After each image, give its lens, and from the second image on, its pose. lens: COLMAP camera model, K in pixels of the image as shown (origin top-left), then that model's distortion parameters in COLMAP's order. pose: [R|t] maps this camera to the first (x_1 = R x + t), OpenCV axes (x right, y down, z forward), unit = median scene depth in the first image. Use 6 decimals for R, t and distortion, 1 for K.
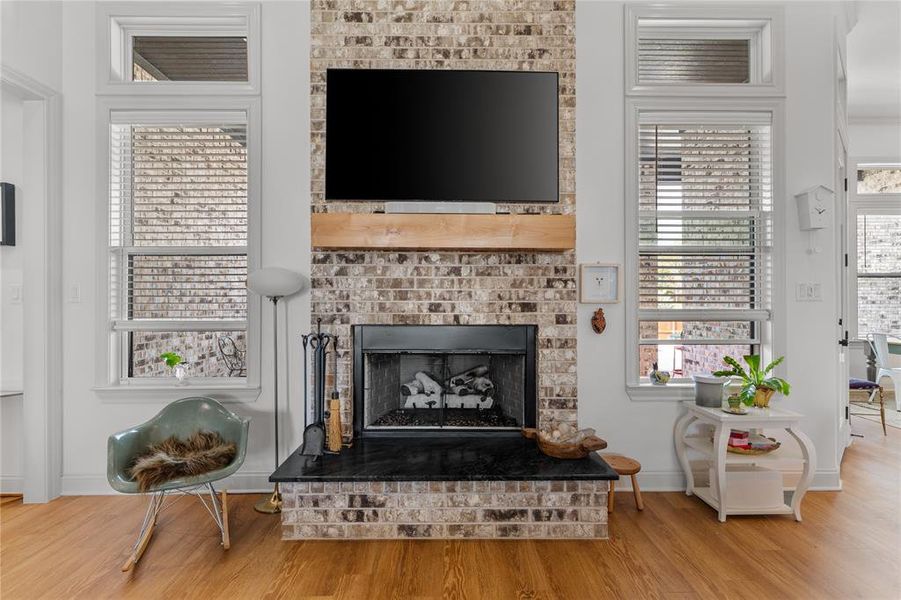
lens RADIAL K [[442.8, 0, 446.8], [0, 442.8, 297.0], [0, 0, 1]] dist [-0.004398, 0.000775]
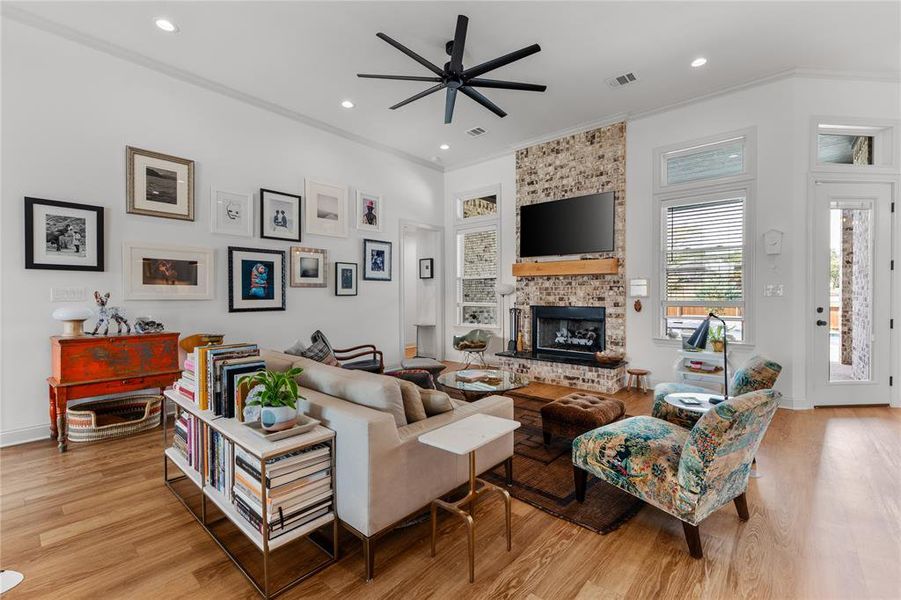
lens RADIAL K [[392.1, 0, 456.4], [0, 392.1, 300.1], [0, 0, 1]] dist [-0.001921, -0.000365]
pose [[0.764401, 0.006569, -0.644708, 0.907692], [0.003102, 0.999899, 0.013865, -0.001168], [0.644734, -0.012598, 0.764303, -0.985871]]
